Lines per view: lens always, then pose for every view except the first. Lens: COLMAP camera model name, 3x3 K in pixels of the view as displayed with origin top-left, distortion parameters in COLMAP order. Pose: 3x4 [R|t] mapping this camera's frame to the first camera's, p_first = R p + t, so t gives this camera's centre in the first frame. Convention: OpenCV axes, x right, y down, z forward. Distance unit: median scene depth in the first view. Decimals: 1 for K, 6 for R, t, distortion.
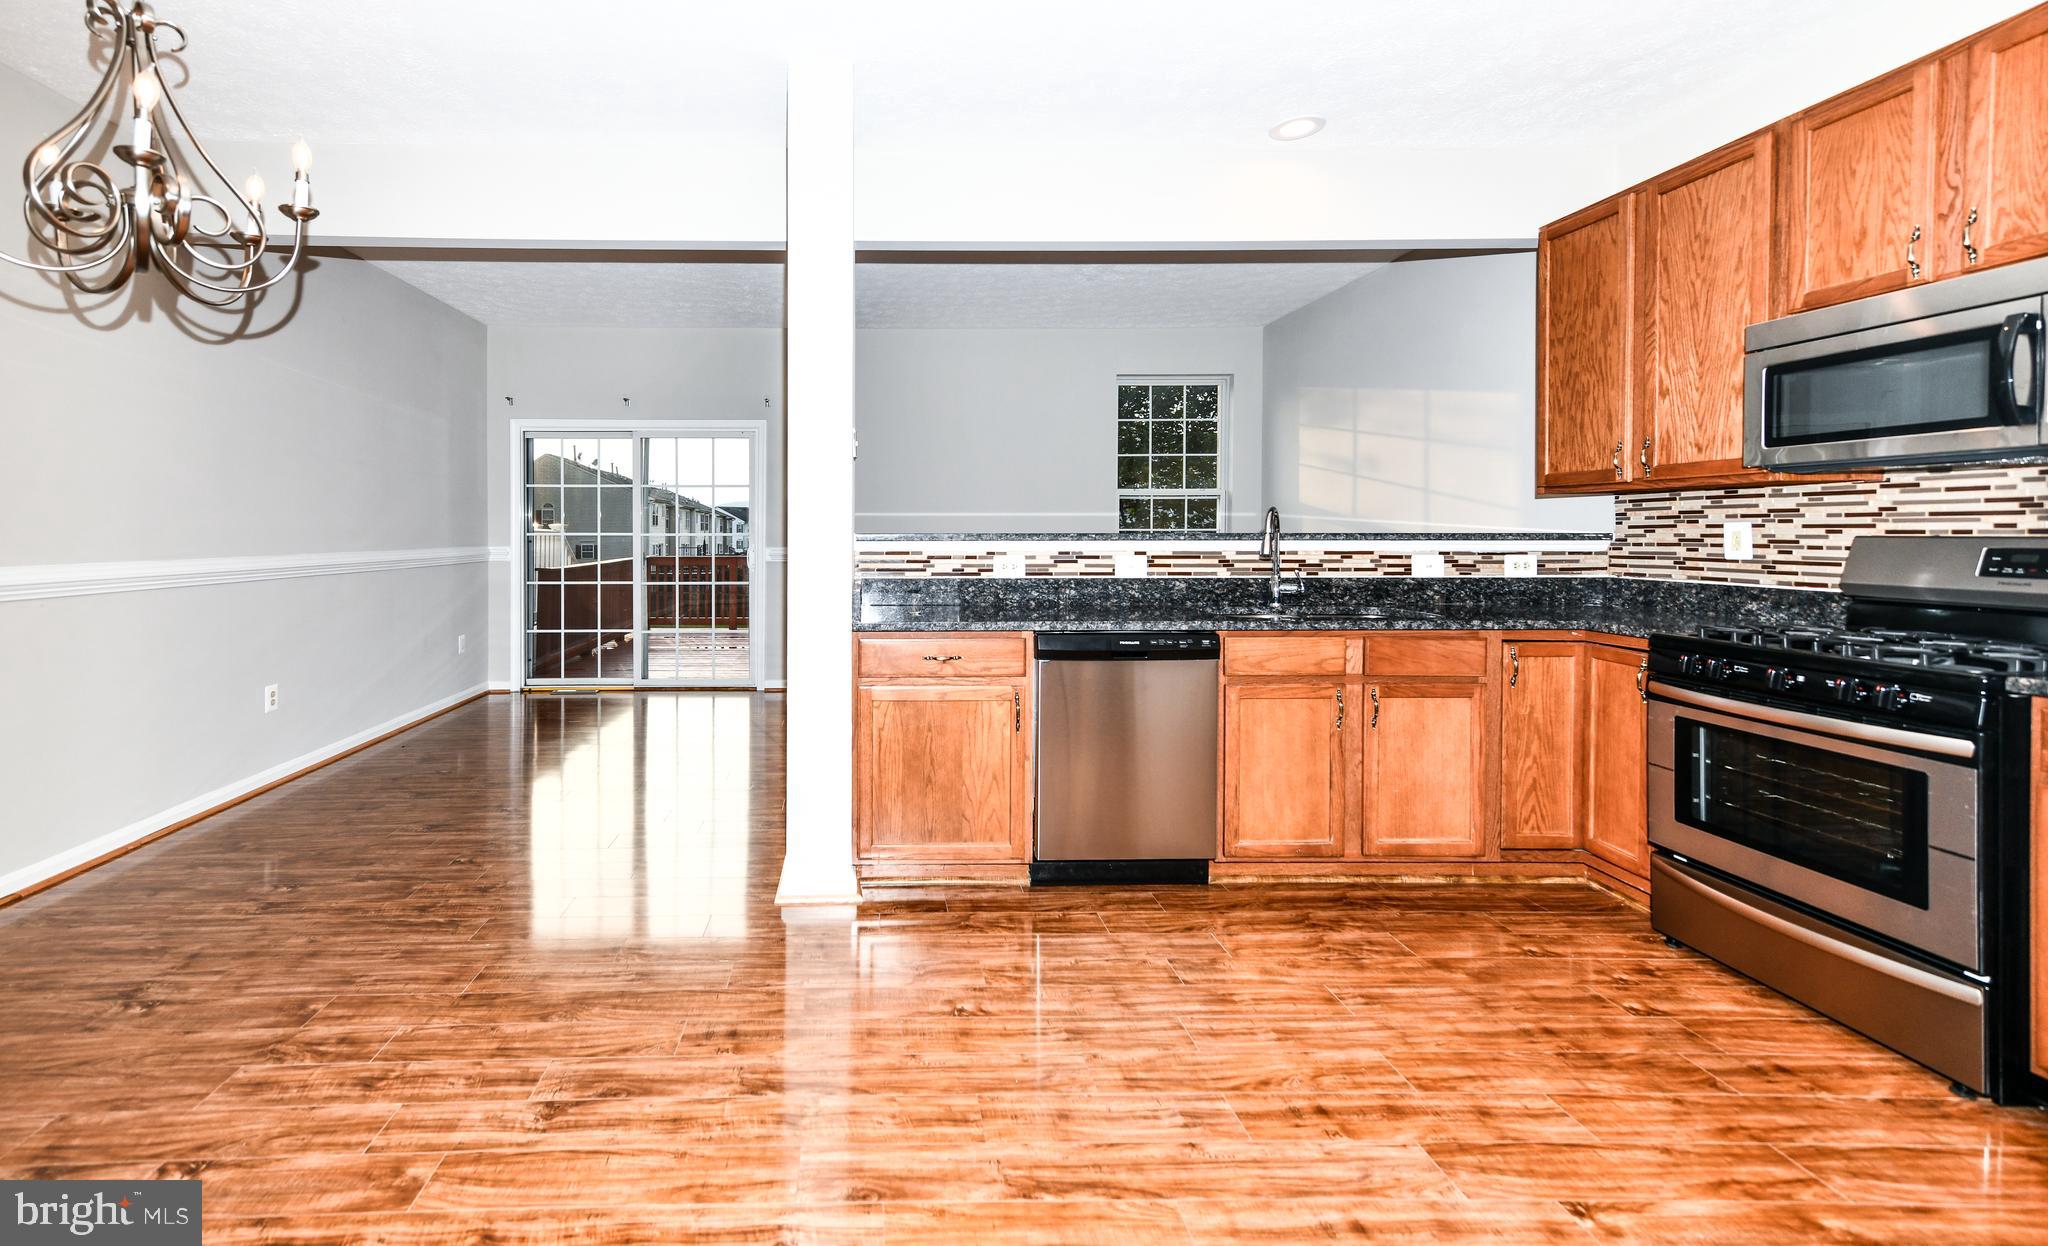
lens RADIAL K [[861.3, 0, 865.4], [0, 861.3, 541.1], [0, 0, 1]] dist [0.016898, -0.000333]
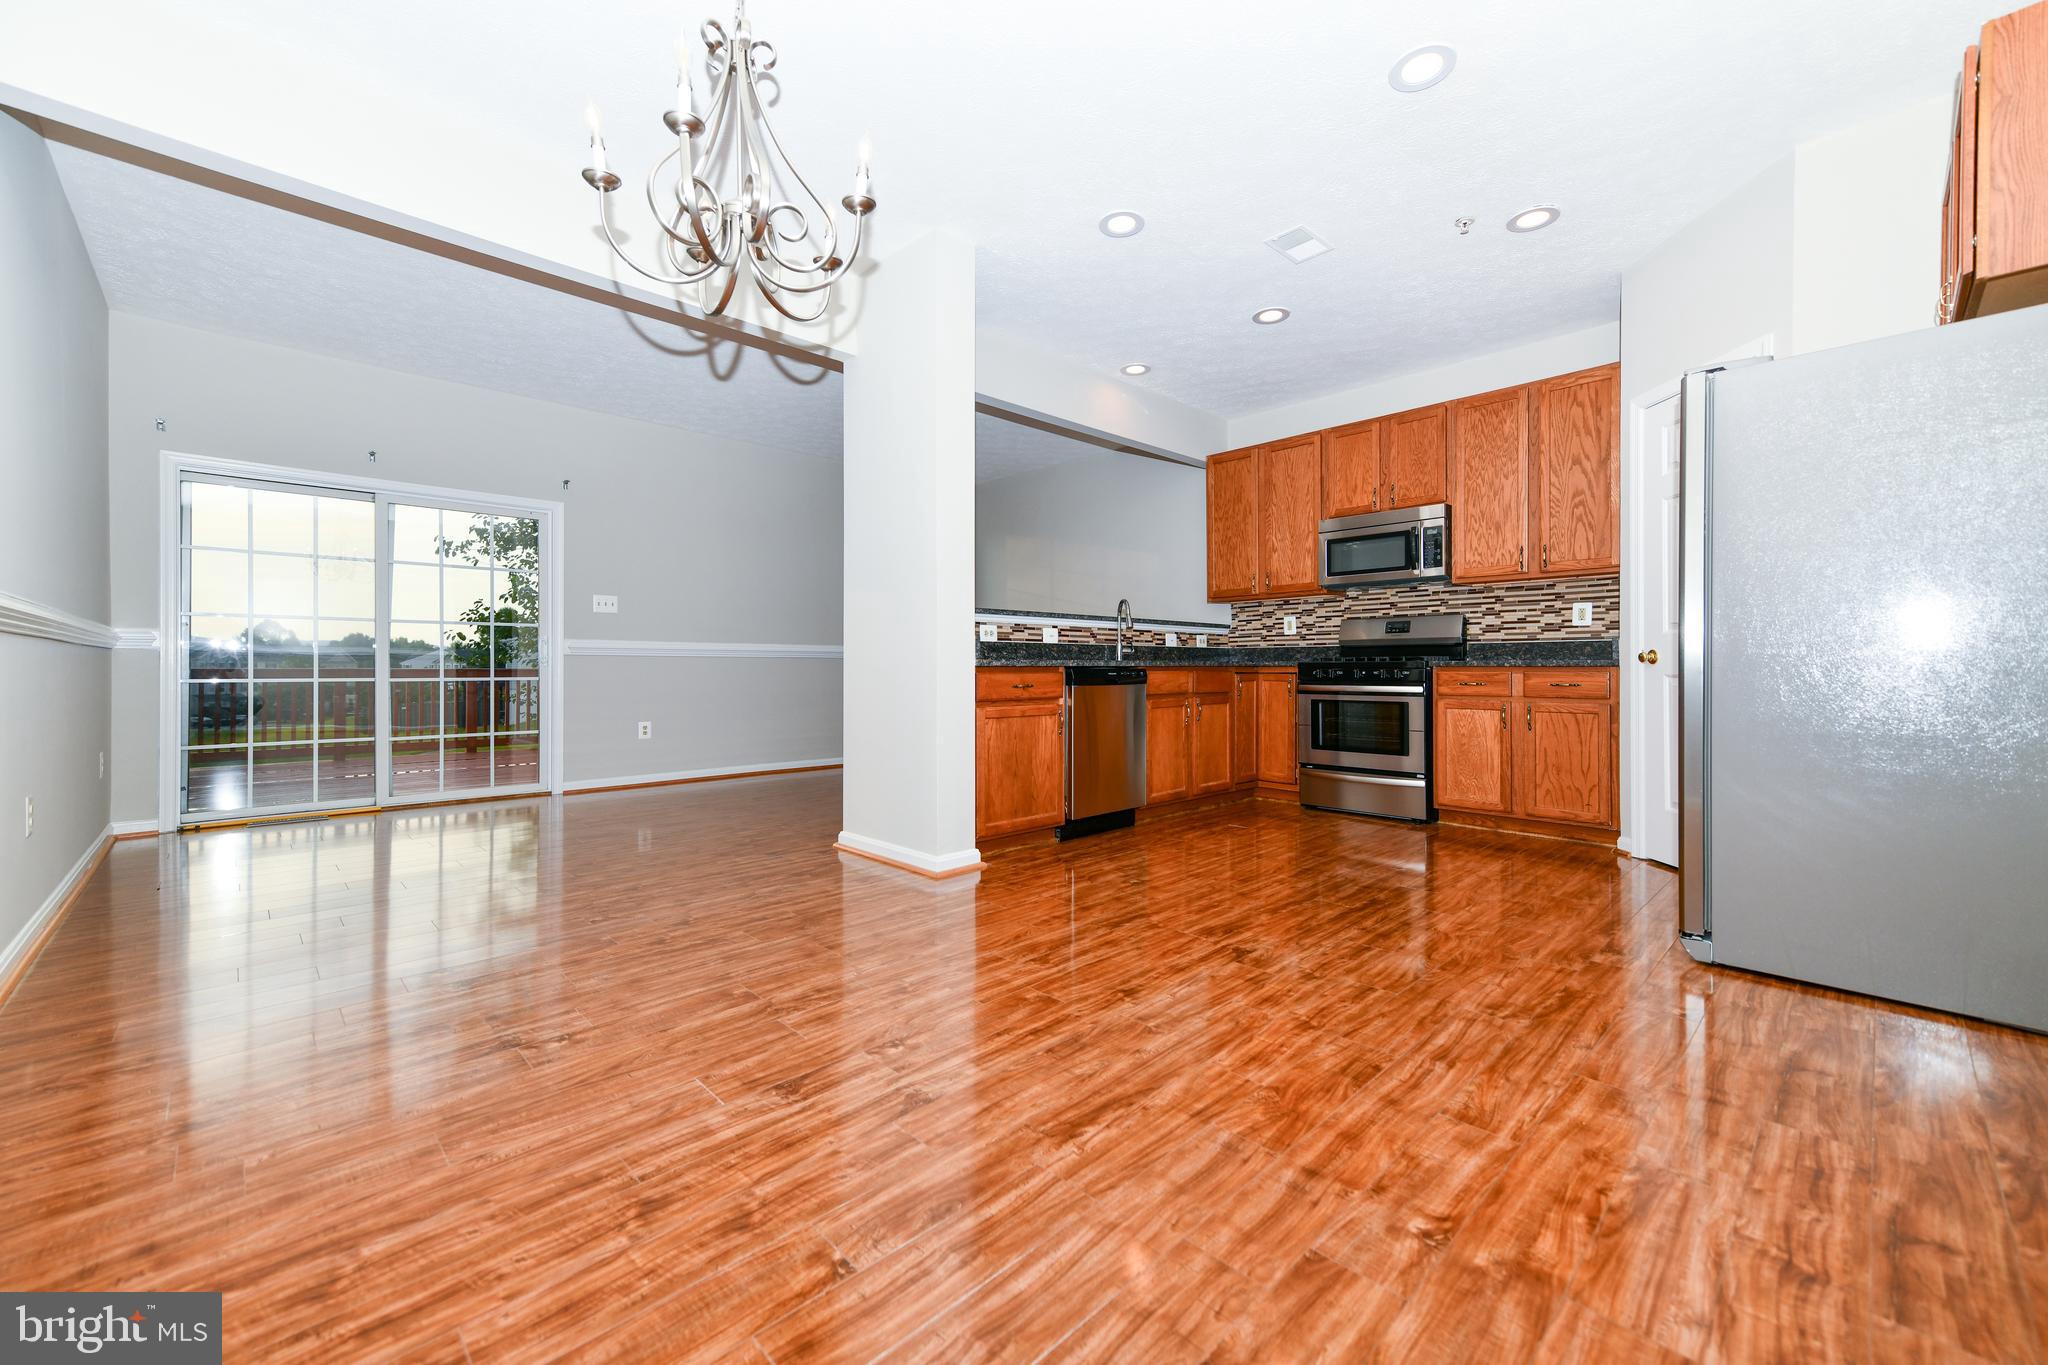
lens RADIAL K [[823.7, 0, 1024.4], [0, 823.7, 664.3], [0, 0, 1]] dist [0.018991, -0.000043]
pose [[0.726582, 0.003720, 0.687070, -0.826032], [0.010041, 0.999821, -0.016032, 0.120369], [-0.687006, 0.018547, 0.726415, 0.017327]]
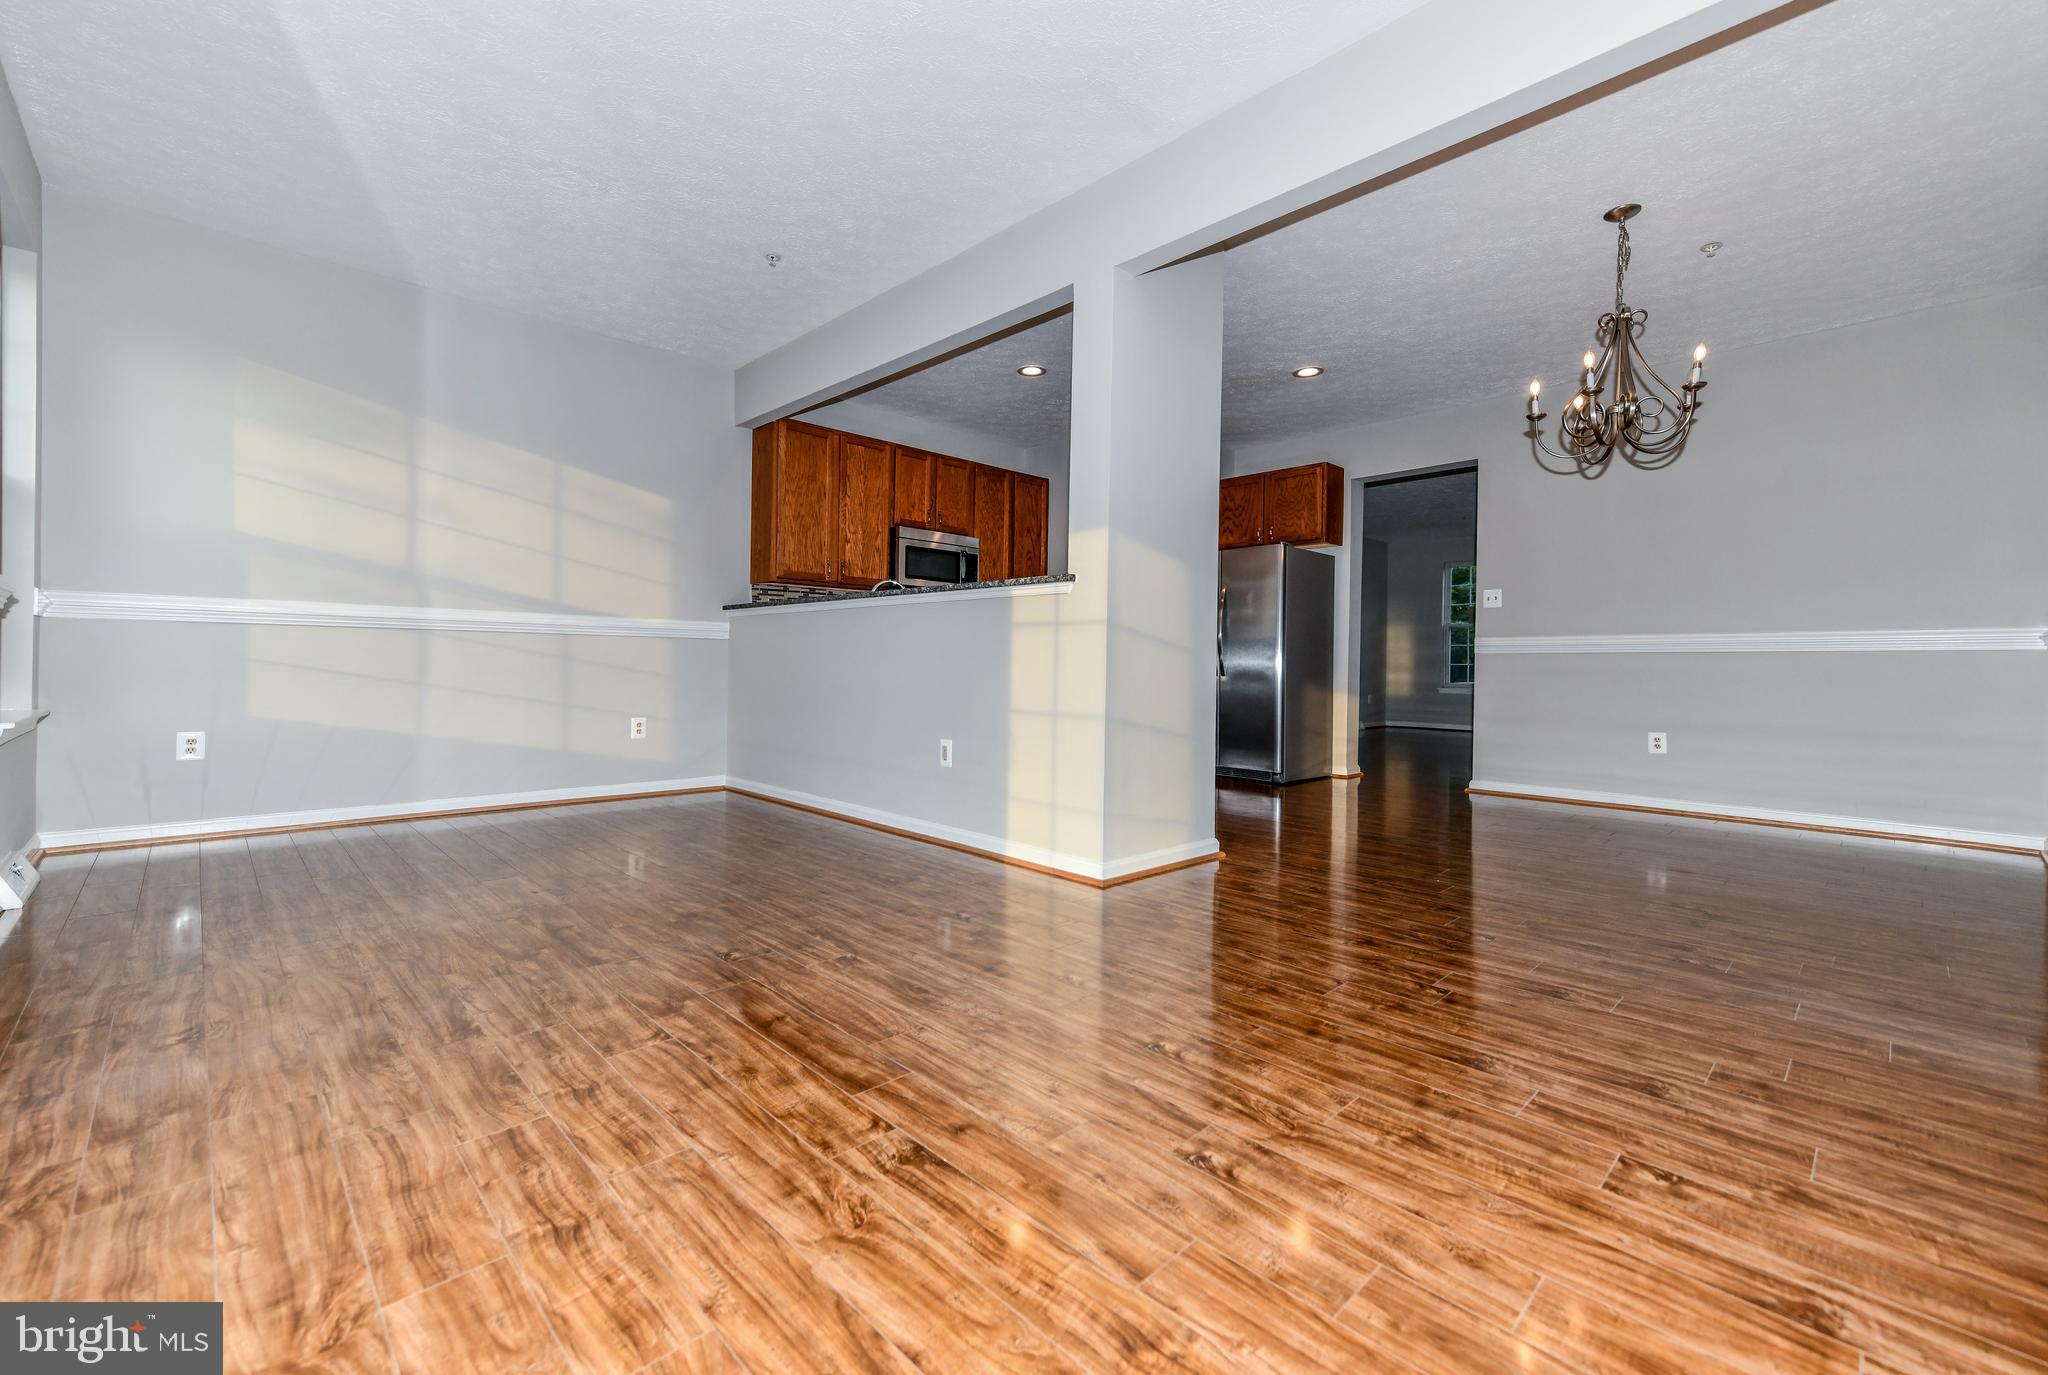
lens RADIAL K [[843.1, 0, 1029.8], [0, 843.1, 662.5], [0, 0, 1]] dist [0.000868, 0.000103]
pose [[-0.695161, -0.012115, 0.718752, -0.803546], [-0.008309, 0.999927, 0.008817, 0.092885], [-0.718806, 0.000157, -0.695211, 2.085776]]
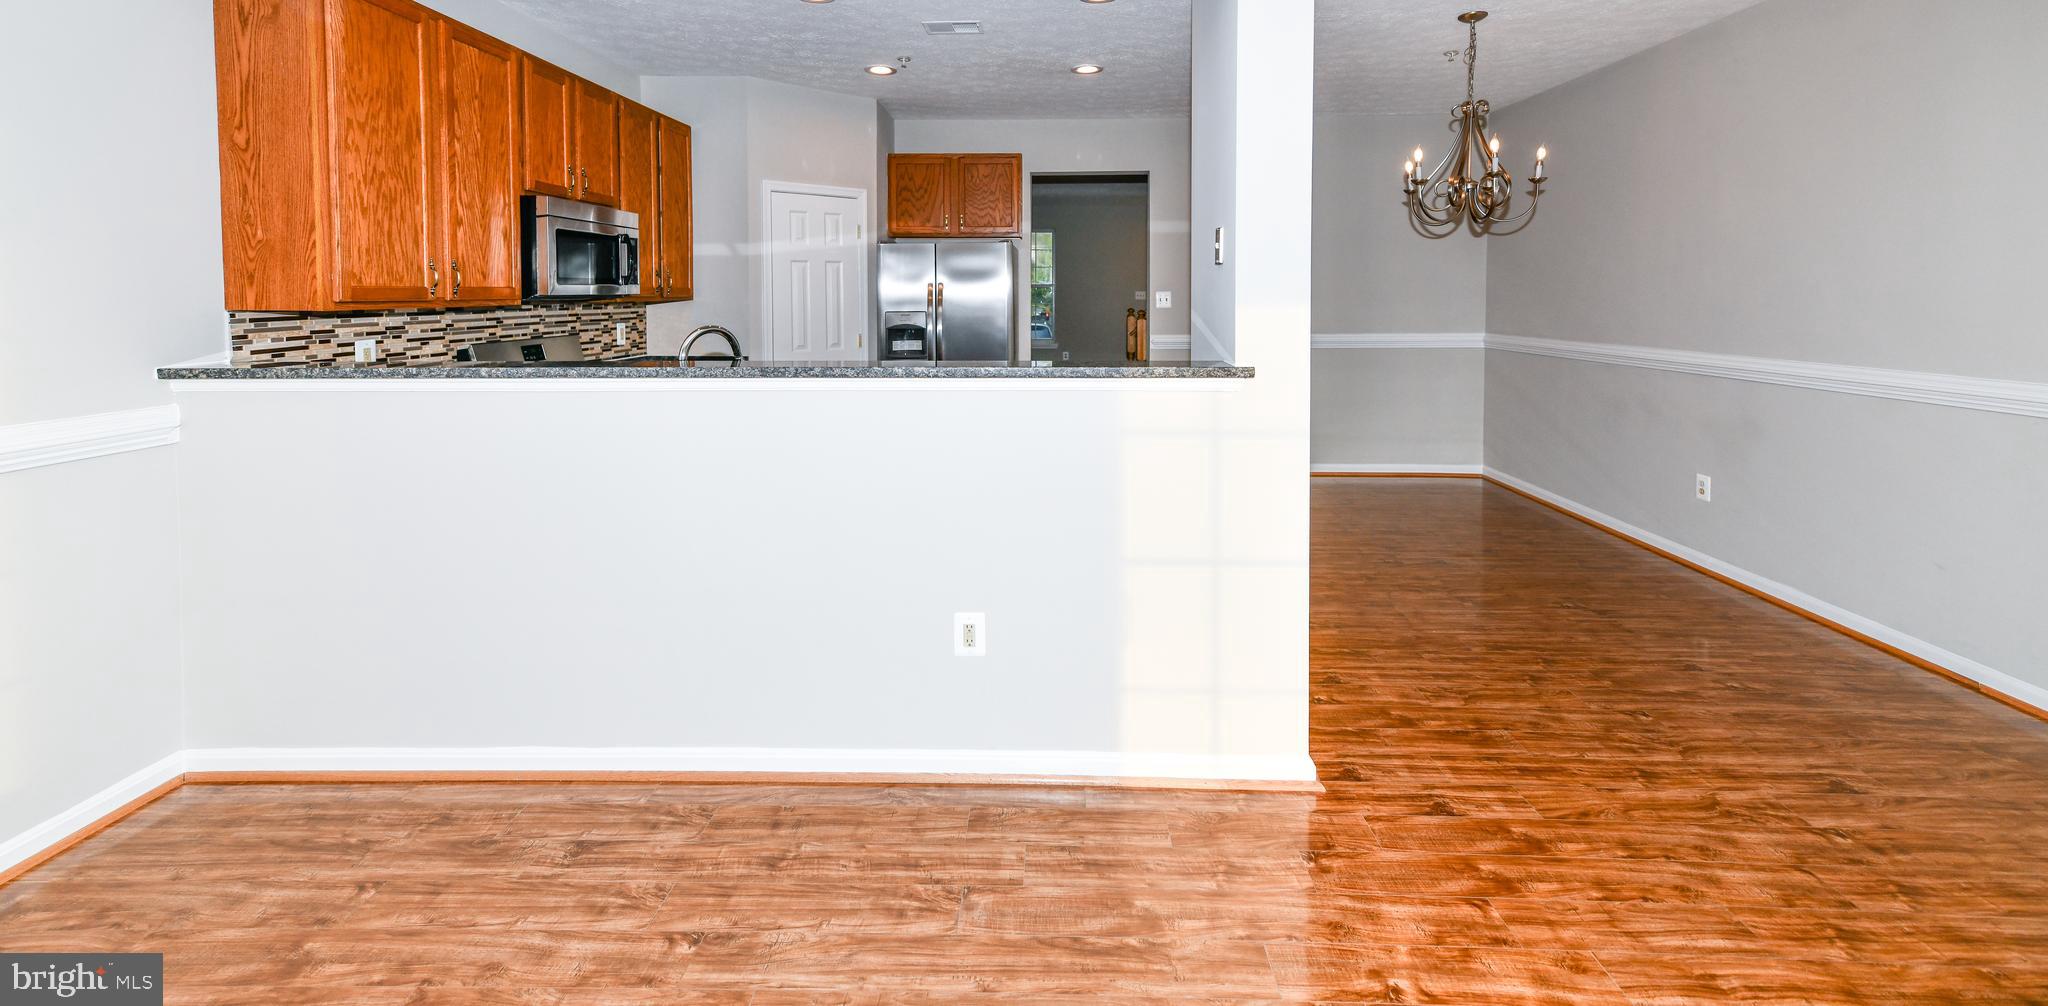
lens RADIAL K [[799.9, 0, 1033.0], [0, 799.9, 315.7], [0, 0, 1]] dist [0.012455, -0.000005]
pose [[-0.999617, -0.004390, 0.027312, 0.165022], [-0.003210, 0.999066, 0.043095, -0.098893], [-0.027475, 0.042991, -0.998698, 2.024516]]
